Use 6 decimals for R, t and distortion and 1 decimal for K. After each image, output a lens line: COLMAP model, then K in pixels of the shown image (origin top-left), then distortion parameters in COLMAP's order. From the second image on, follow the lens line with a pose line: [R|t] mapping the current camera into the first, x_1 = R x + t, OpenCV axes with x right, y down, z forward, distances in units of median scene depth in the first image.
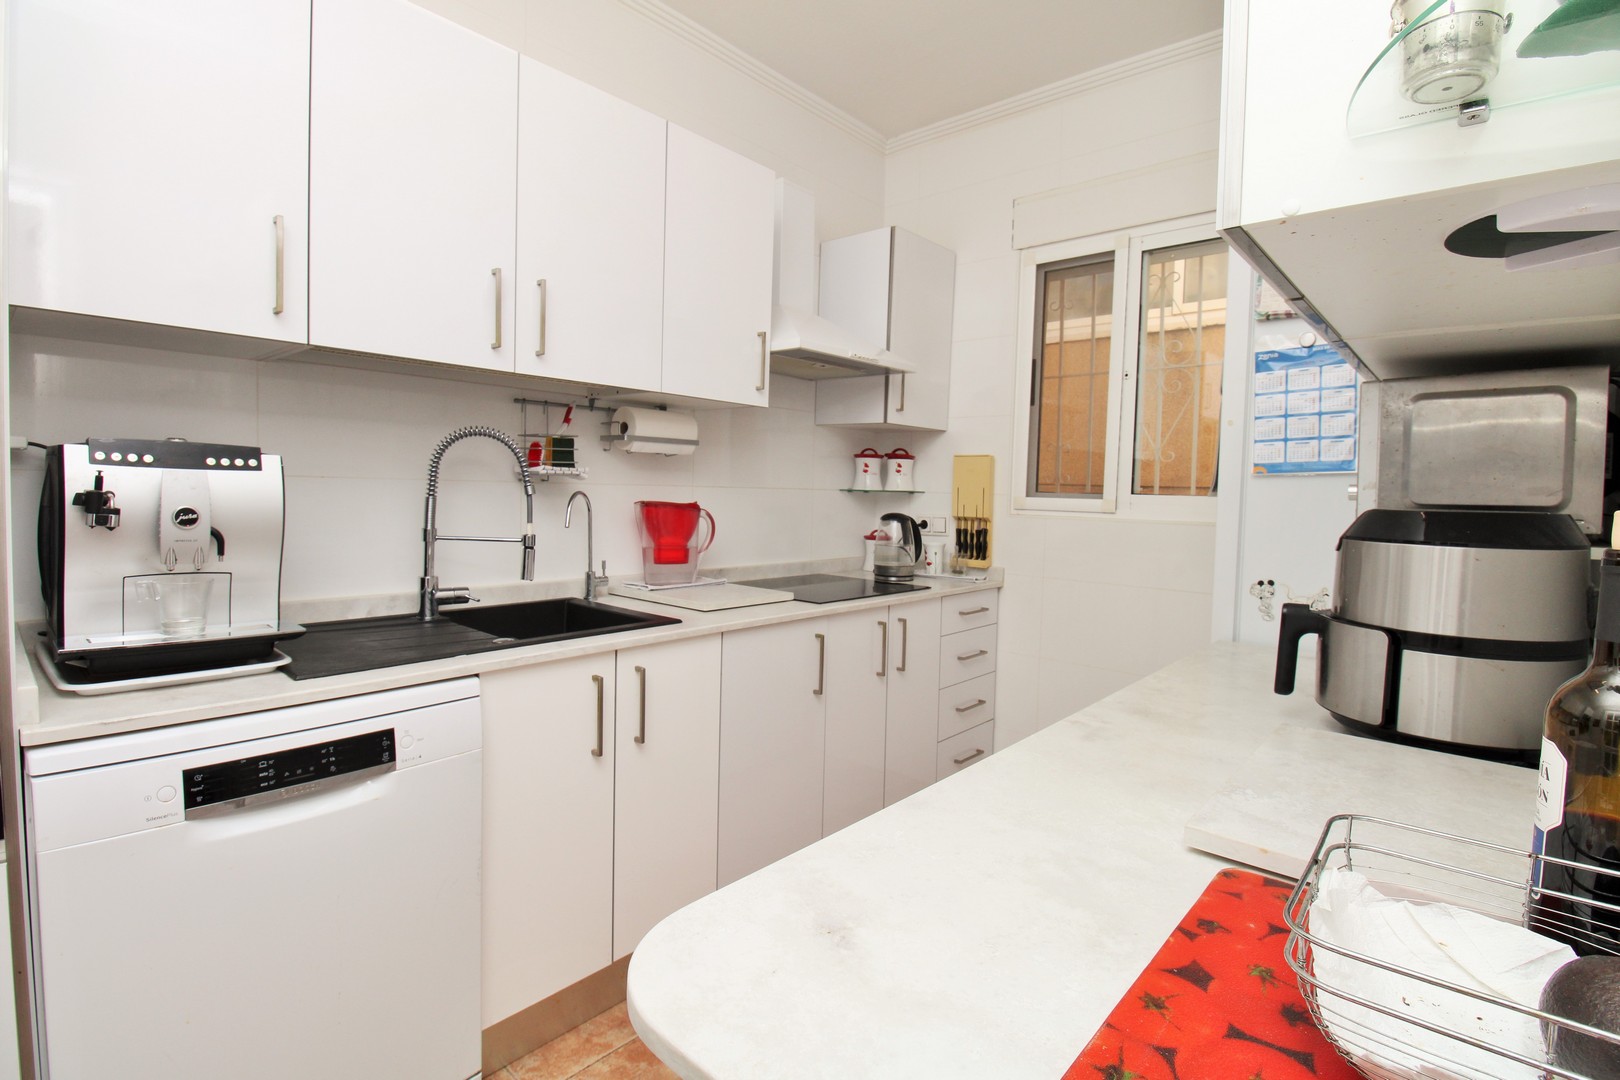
lens RADIAL K [[768.7, 0, 816.2], [0, 768.7, 522.6], [0, 0, 1]] dist [0.000487, -0.013672]
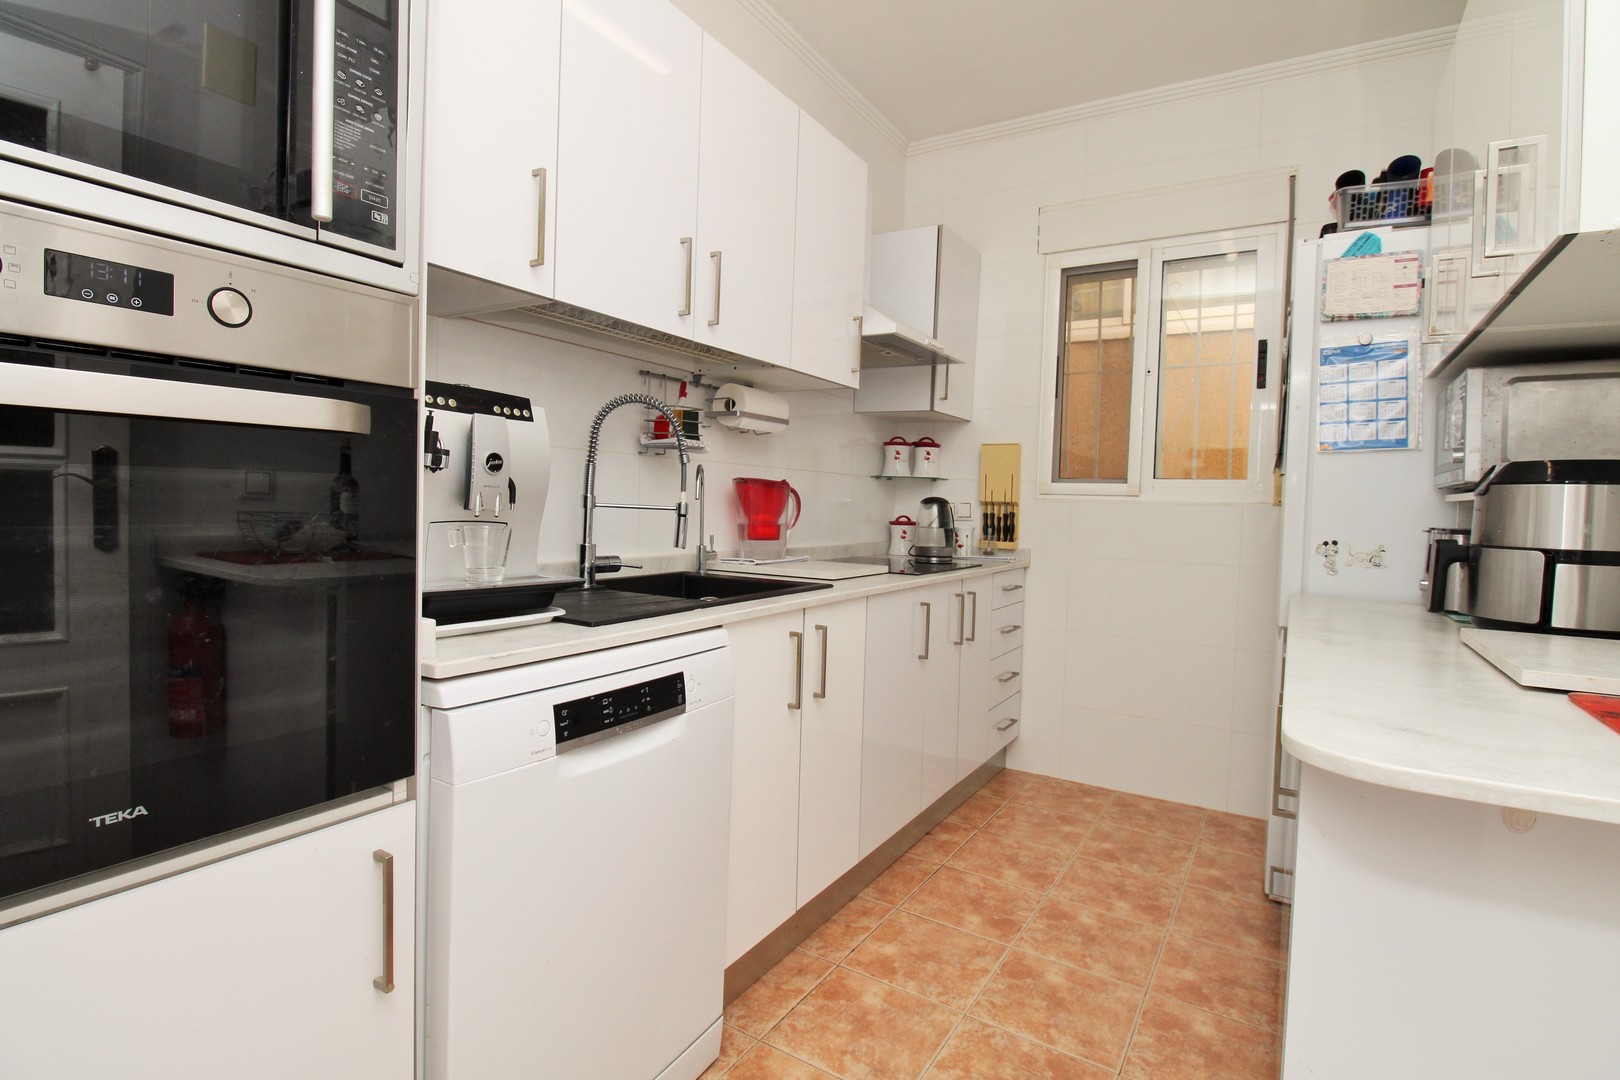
lens RADIAL K [[791.8, 0, 813.2], [0, 791.8, 525.4], [0, 0, 1]] dist [-0.000076, -0.015744]
pose [[0.984640, -0.002614, 0.174578, -0.325655], [0.004419, 0.999941, -0.009952, 0.047499], [-0.174541, 0.010571, 0.984593, -0.047169]]
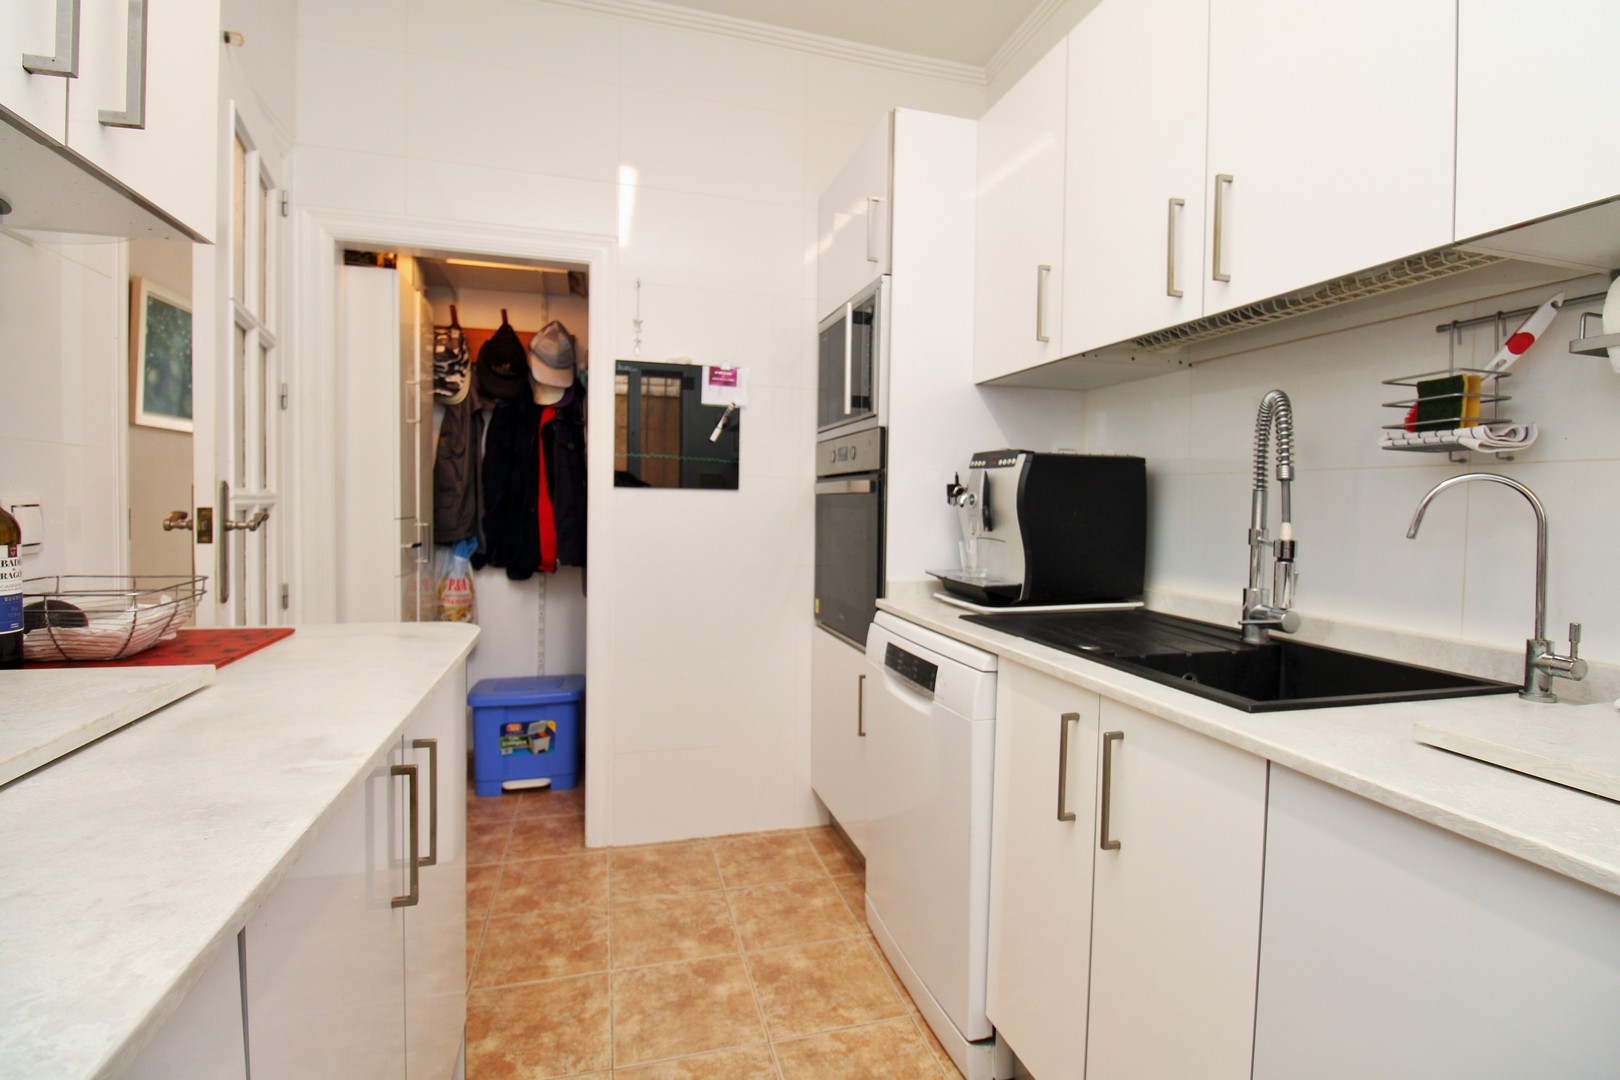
lens RADIAL K [[757.4, 0, 817.3], [0, 757.4, 524.5], [0, 0, 1]] dist [-0.001147, -0.014617]
pose [[-0.534215, -0.008631, -0.845305, 0.339921], [-0.069078, 0.997049, 0.033475, 0.007152], [0.842522, 0.076275, -0.533235, 0.848624]]
